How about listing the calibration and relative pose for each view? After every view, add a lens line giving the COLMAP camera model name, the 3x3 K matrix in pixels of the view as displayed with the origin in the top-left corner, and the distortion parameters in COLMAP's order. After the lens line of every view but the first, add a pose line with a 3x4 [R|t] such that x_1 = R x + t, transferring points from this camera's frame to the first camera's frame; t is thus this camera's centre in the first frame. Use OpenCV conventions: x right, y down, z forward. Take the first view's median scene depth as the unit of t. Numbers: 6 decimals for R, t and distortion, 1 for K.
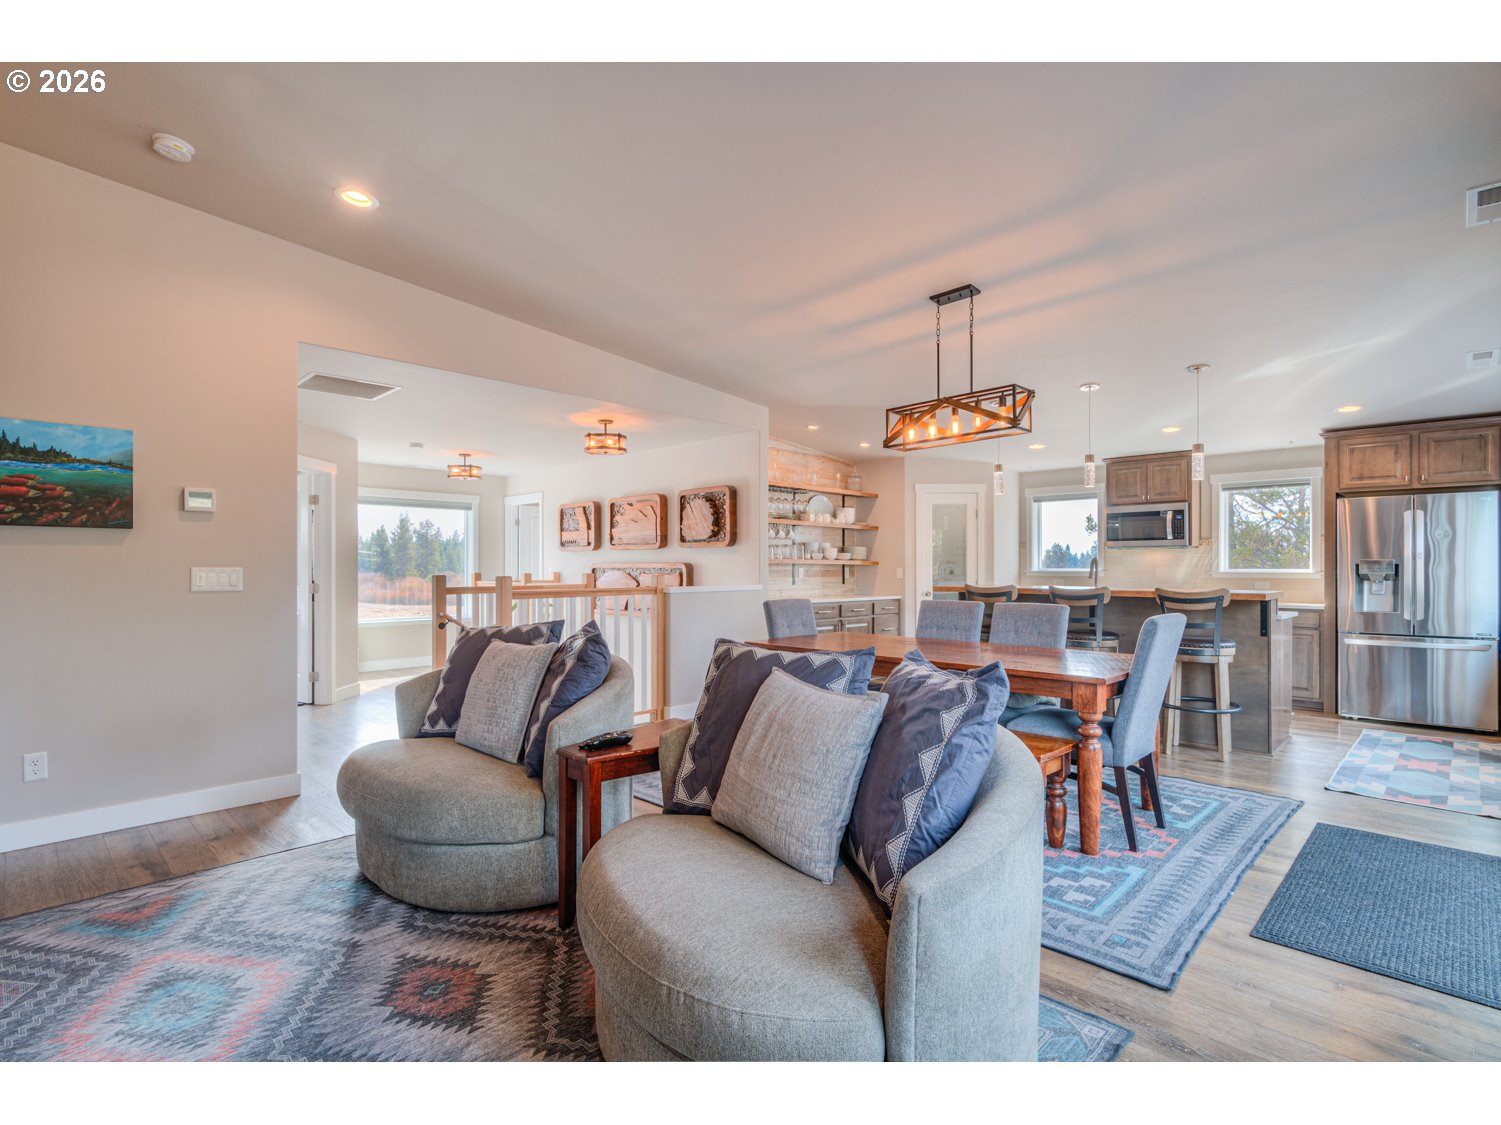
lens RADIAL K [[731.1, 0, 747.2], [0, 731.1, 565.9], [0, 0, 1]] dist [-0.001386, 0.000977]
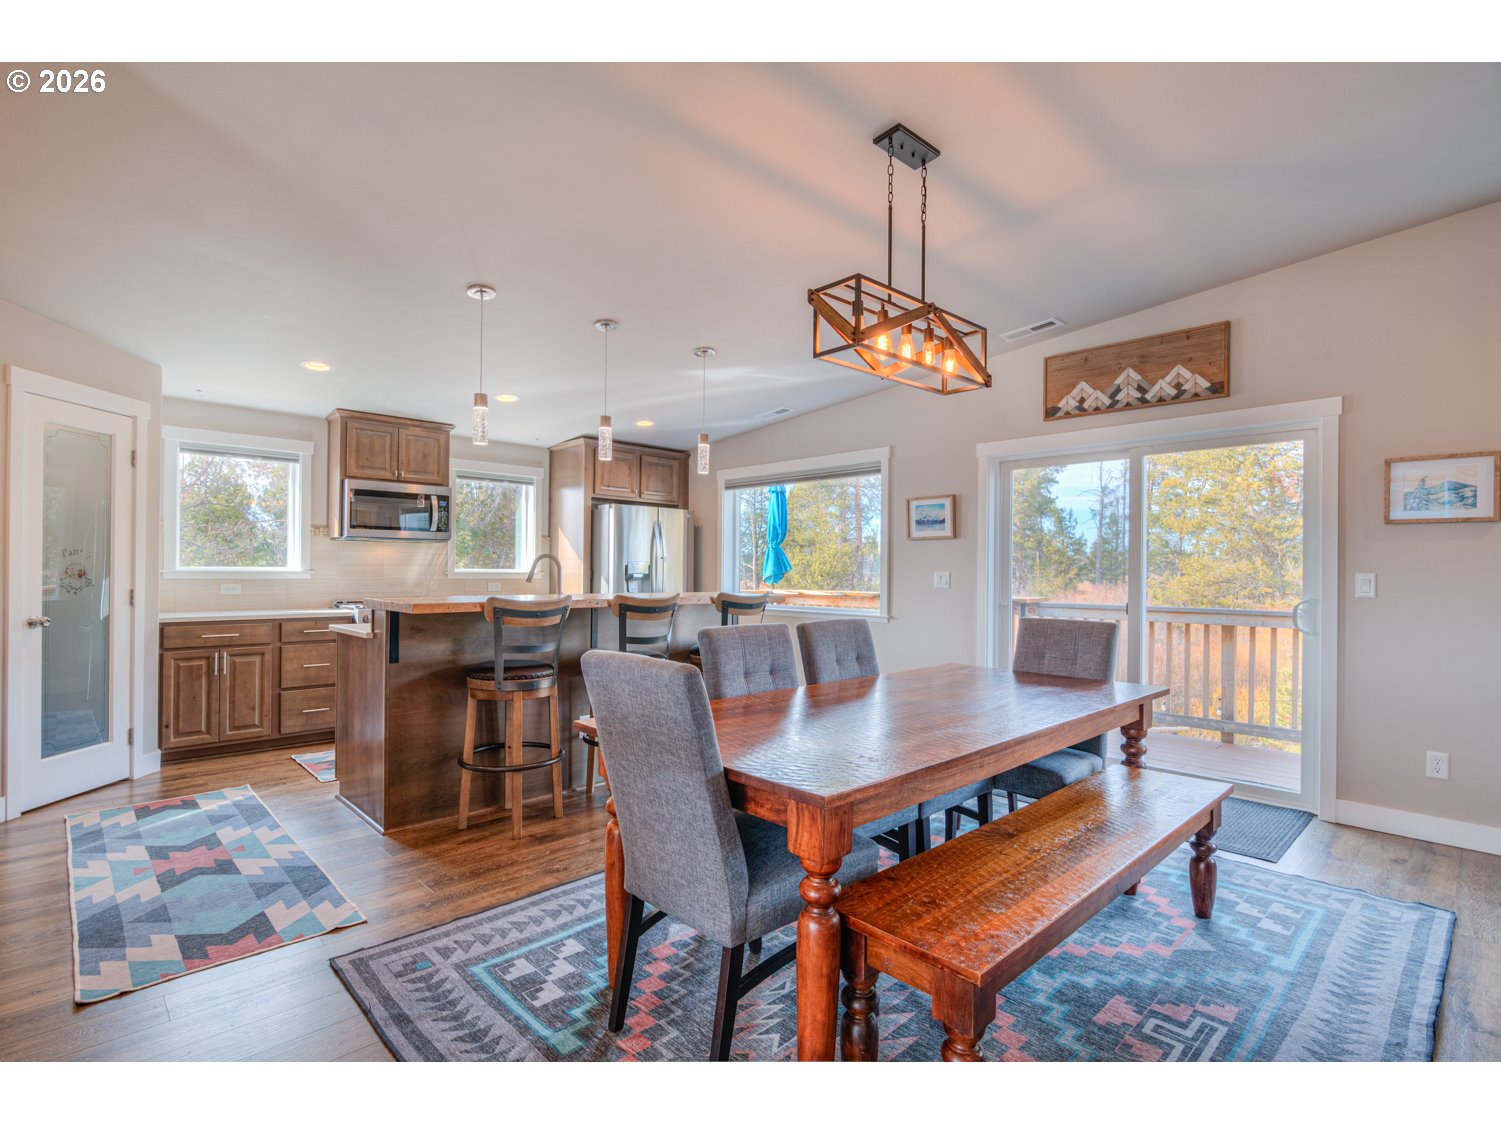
lens RADIAL K [[731.1, 0, 747.2], [0, 731.1, 565.9], [0, 0, 1]] dist [-0.001386, 0.000977]
pose [[0.020054, 0.005160, 0.999786, -0.229436], [-0.010603, 0.999932, -0.004949, 0.001991], [-0.999743, -0.010502, 0.020107, 0.712216]]
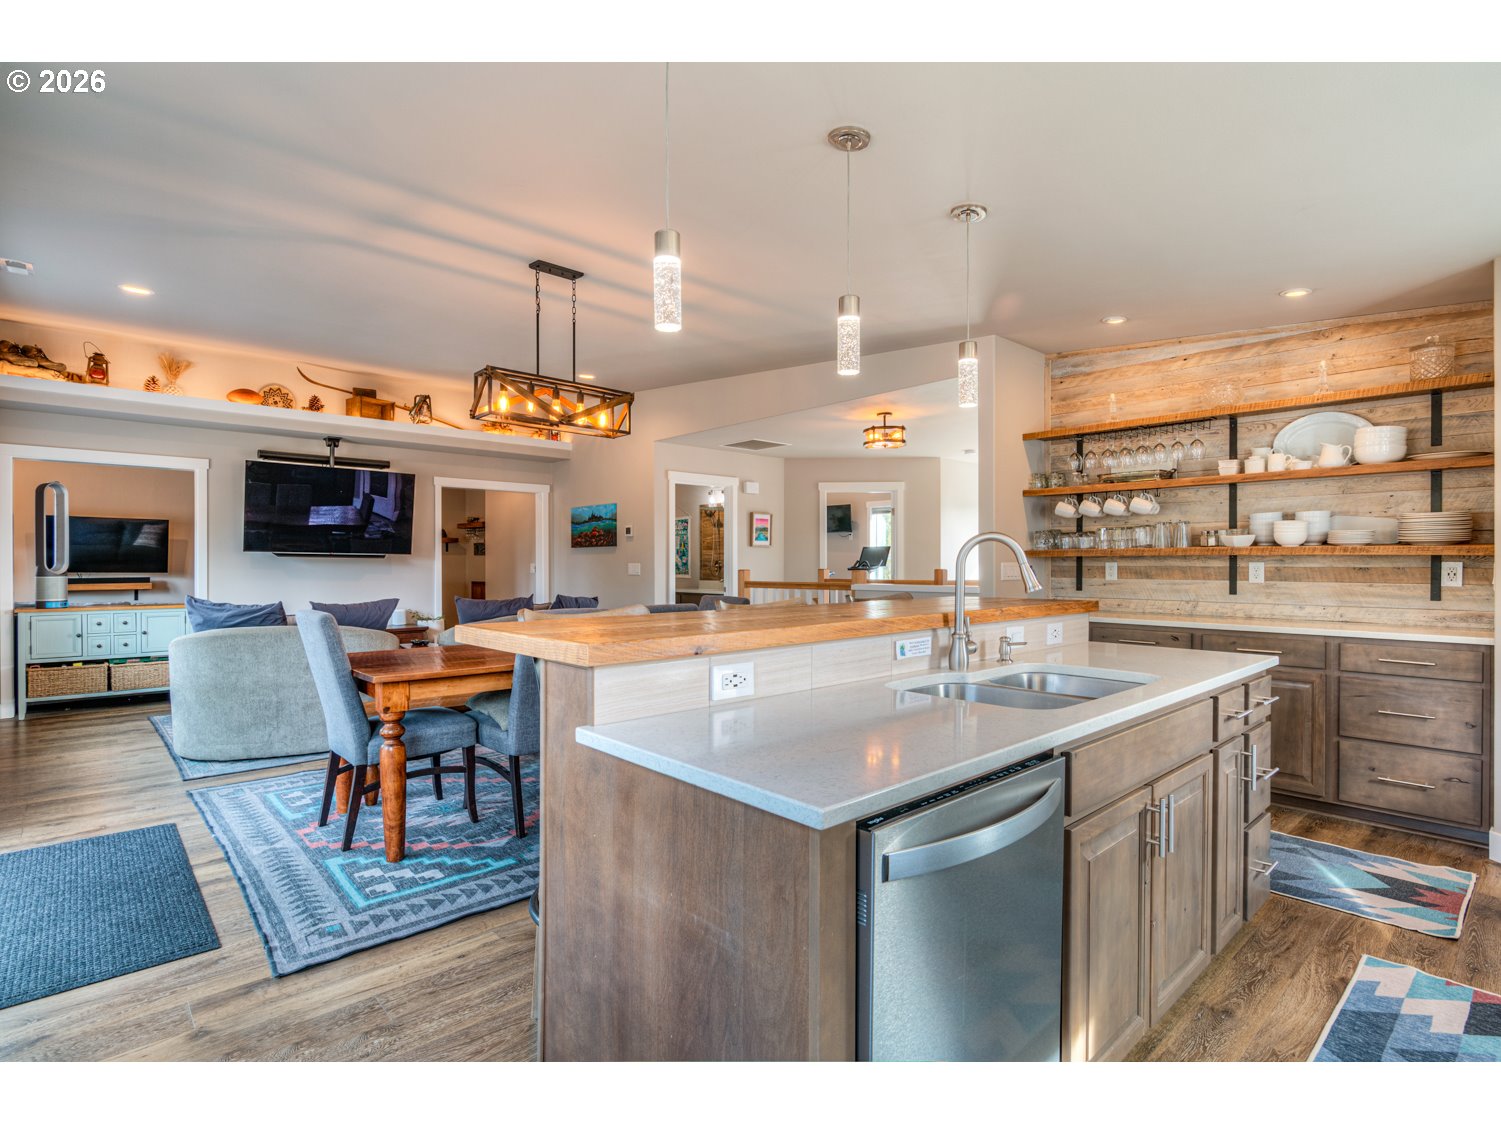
lens RADIAL K [[739.0, 0, 736.3], [0, 739.0, 565.7], [0, 0, 1]] dist [-0.000250, 0.001038]
pose [[-0.060013, 0.003228, -0.998192, 0.766000], [0.002396, 0.999992, 0.003090, 0.002468], [0.998195, -0.002206, -0.060021, 0.812660]]
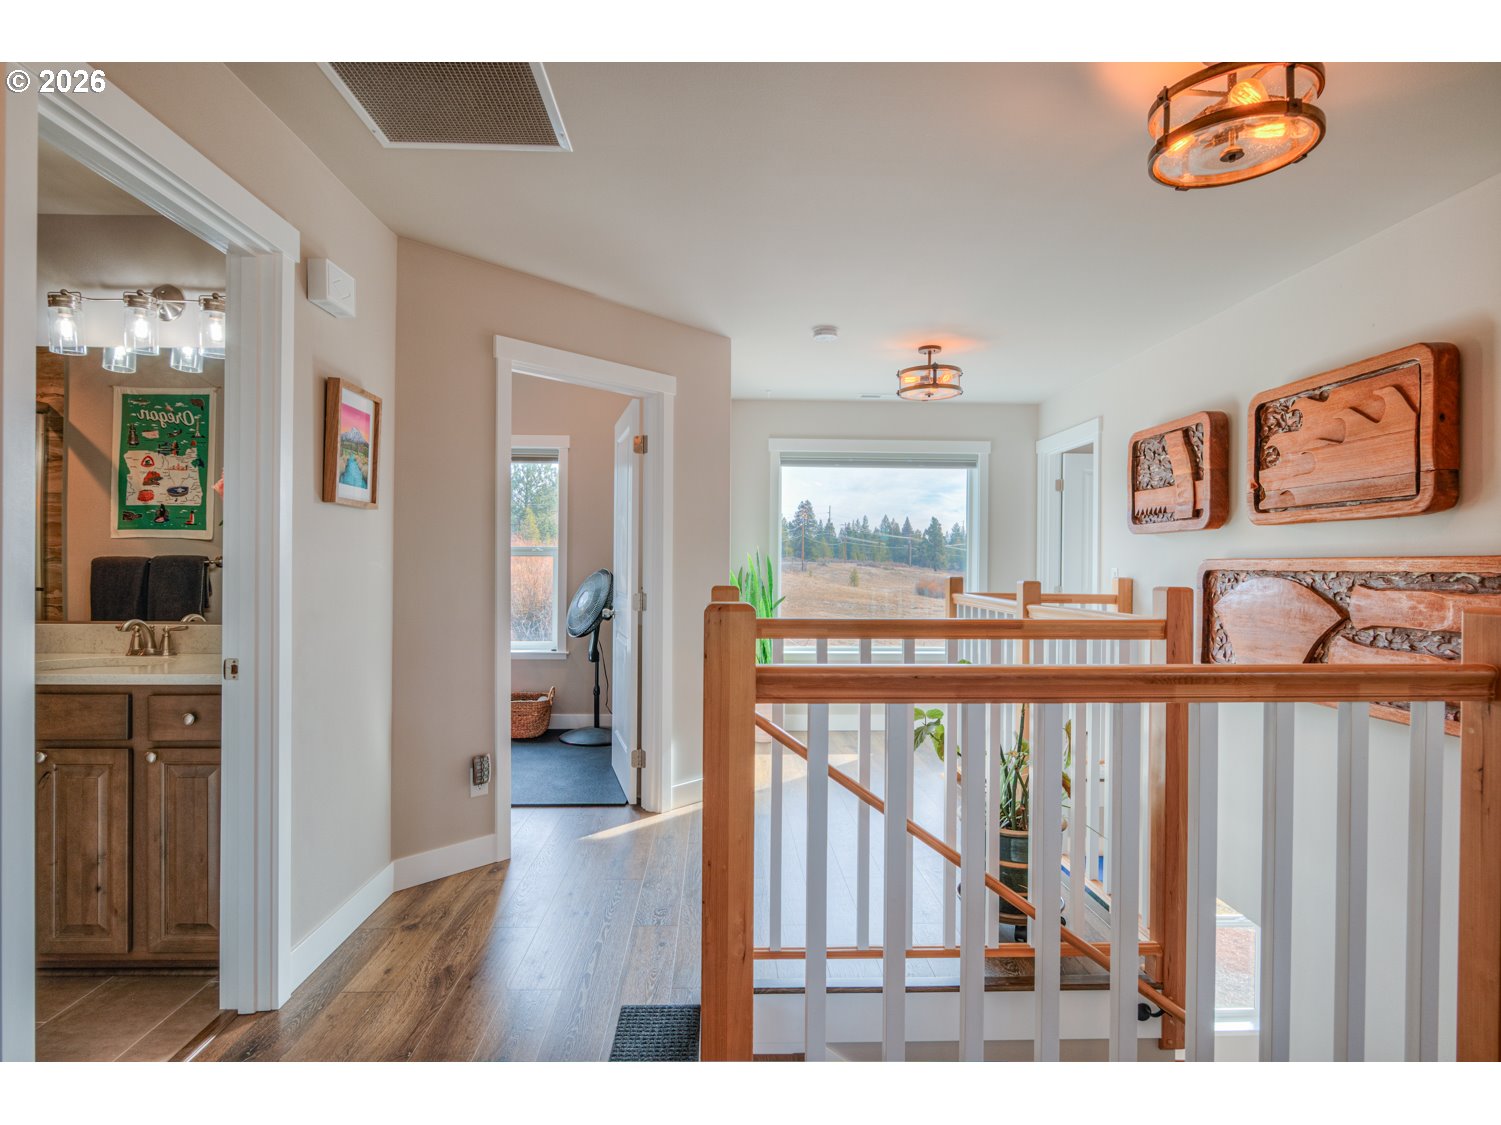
lens RADIAL K [[810.0, 0, 750.5], [0, 810.0, 562.5], [0, 0, 1]] dist [-0.003003, -0.001751]
pose [[0.736454, 0.004524, -0.676472, -0.114584], [-0.005220, 0.999986, 0.001005, -0.000862], [0.676467, 0.002791, 0.736468, 0.614413]]
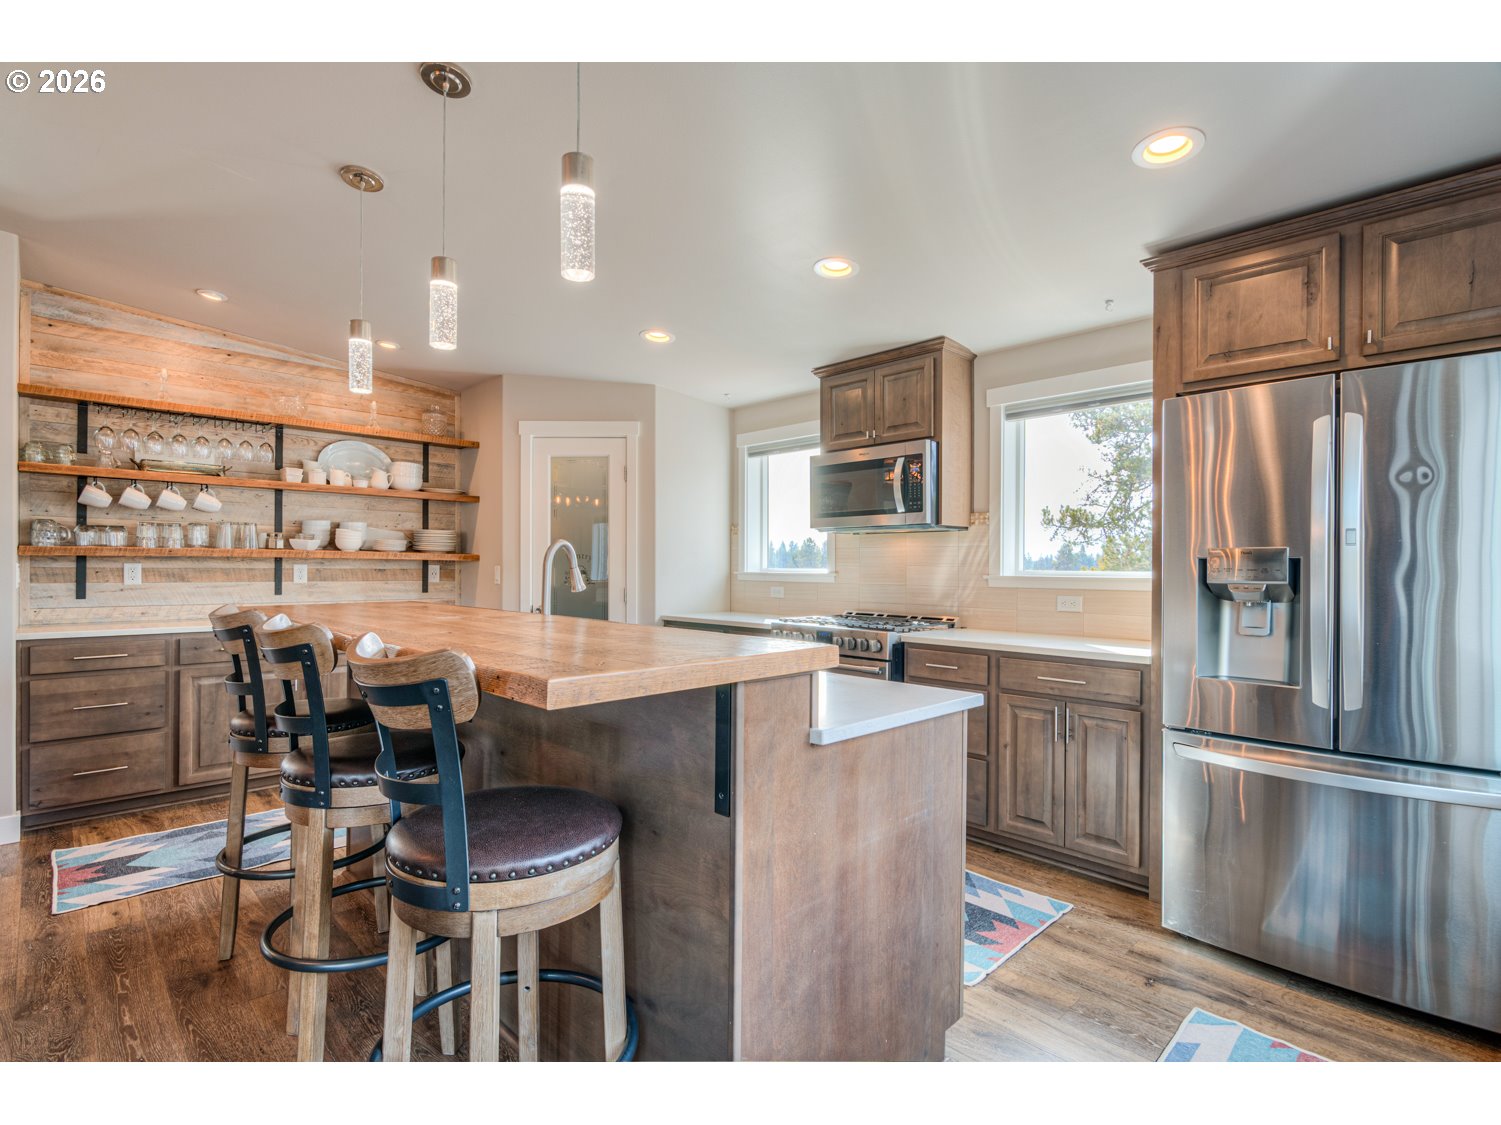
lens RADIAL K [[731.1, 0, 747.2], [0, 731.1, 565.9], [0, 0, 1]] dist [-0.001386, 0.000977]
pose [[0.999762, 0.004247, -0.021419, 0.535194], [-0.004232, 0.999991, 0.000770, 0.001651], [0.021422, -0.000679, 0.999770, 0.536698]]
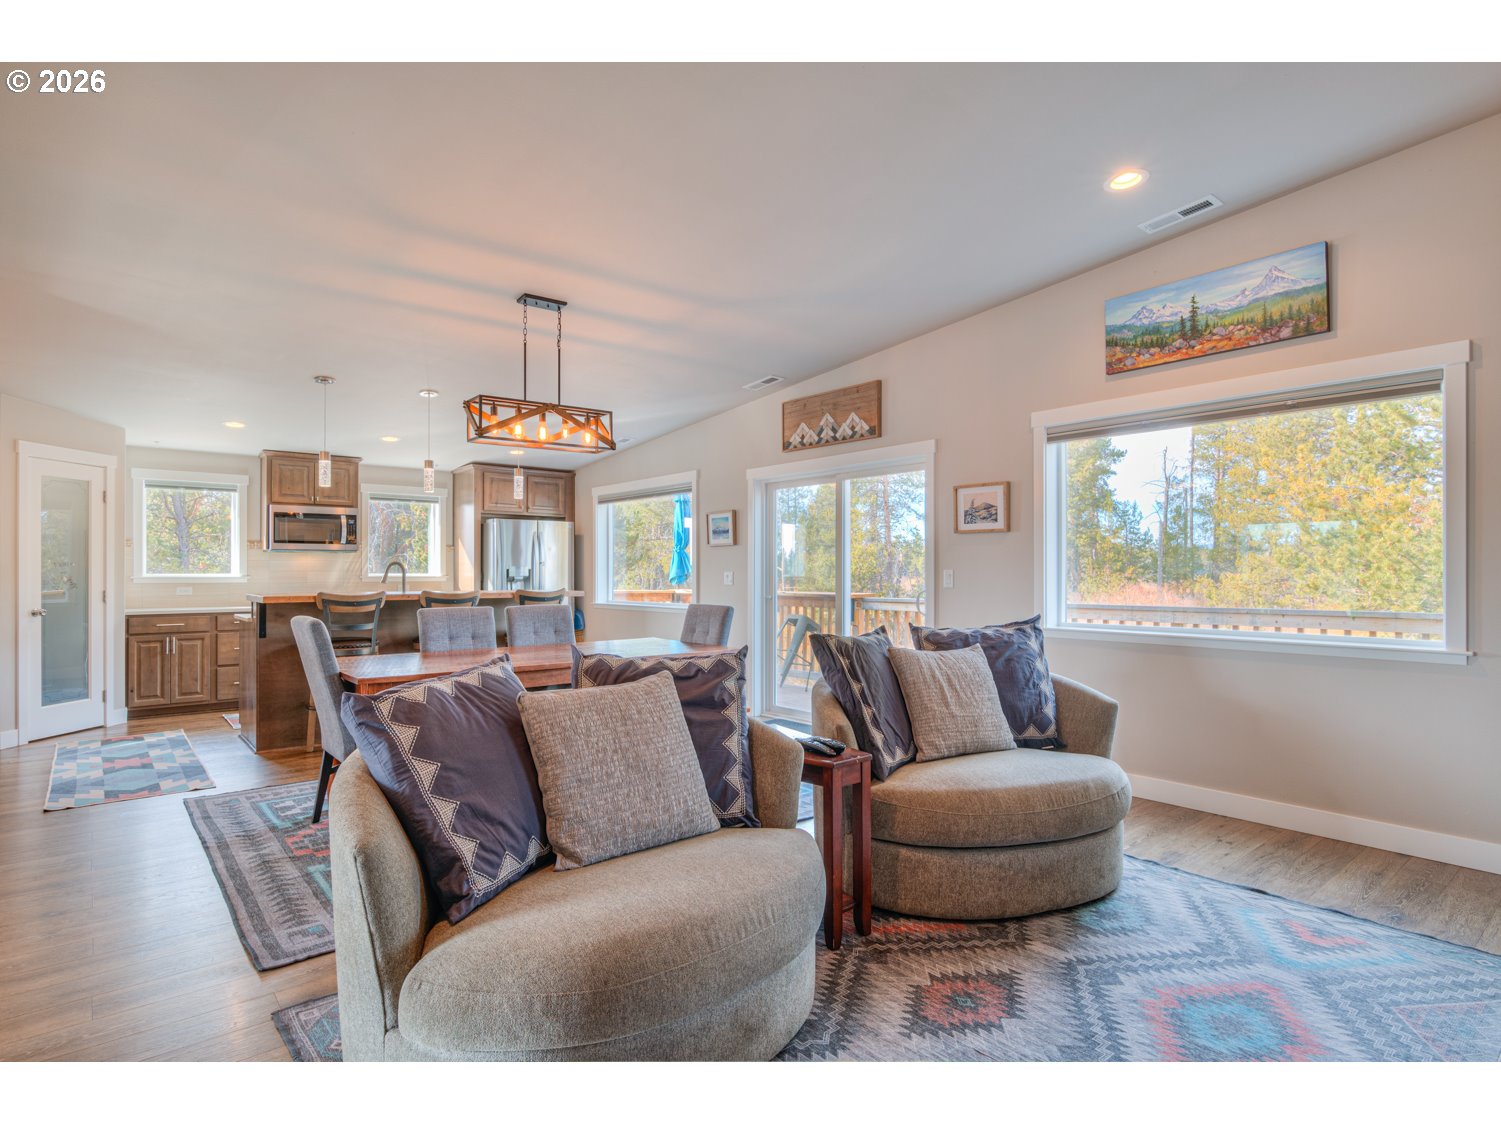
lens RADIAL K [[797.9, 0, 749.0], [0, 797.9, 566.7], [0, 0, 1]] dist [-0.002580, -0.000996]
pose [[0.089310, 0.006516, 0.995983, -0.499045], [-0.000095, 0.999979, -0.006533, 0.002236], [-0.996004, 0.000489, 0.089309, 0.392212]]
